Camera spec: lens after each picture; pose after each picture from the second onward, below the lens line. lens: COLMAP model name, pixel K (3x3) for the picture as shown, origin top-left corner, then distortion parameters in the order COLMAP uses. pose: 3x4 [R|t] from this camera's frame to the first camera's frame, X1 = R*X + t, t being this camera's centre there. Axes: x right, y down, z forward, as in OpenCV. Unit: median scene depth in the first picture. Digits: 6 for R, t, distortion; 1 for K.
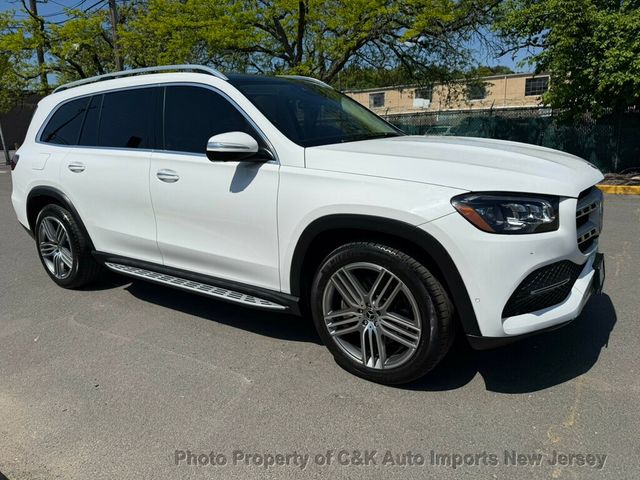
lens RADIAL K [[466.9, 0, 318.3], [0, 466.9, 240.5], [0, 0, 1]] dist [0.011755, -0.003300]
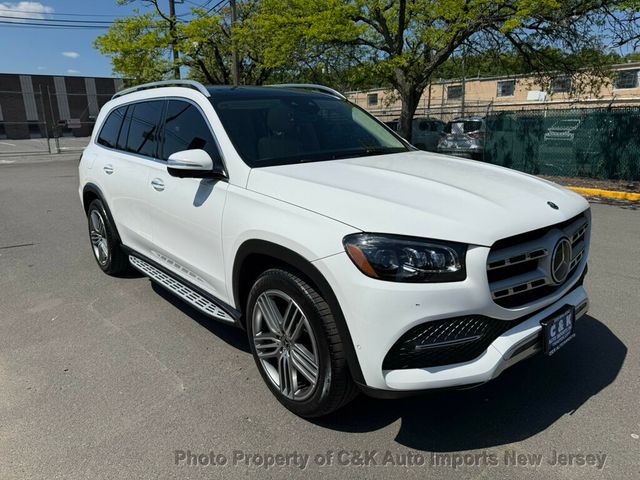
lens RADIAL K [[466.9, 0, 318.3], [0, 466.9, 240.5], [0, 0, 1]] dist [0.011755, -0.003300]
pose [[0.964205, 0.080965, -0.252495, 0.349224], [-0.074665, 0.996613, 0.034451, -0.082325], [0.254429, -0.014365, 0.966985, 0.053144]]
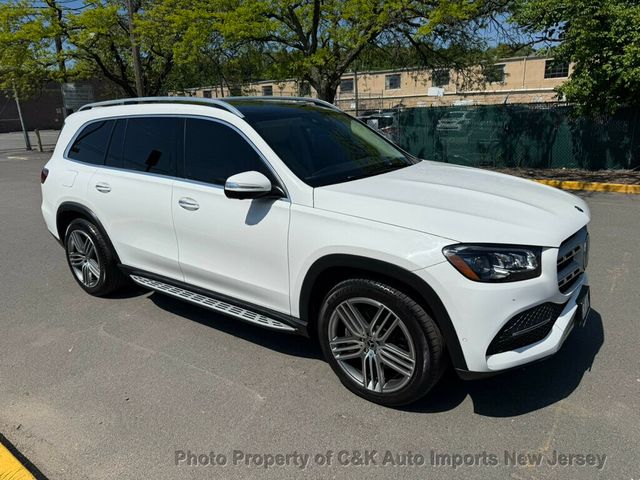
lens RADIAL K [[466.8, 0, 320.0], [0, 466.8, 240.0], [0, 0, 1]] dist [0.018585, -0.009998]
pose [[0.999603, 0.009594, -0.026492, 0.014956], [-0.008434, 0.999016, 0.043549, -0.115063], [0.026883, -0.043308, 0.998700, -0.088805]]
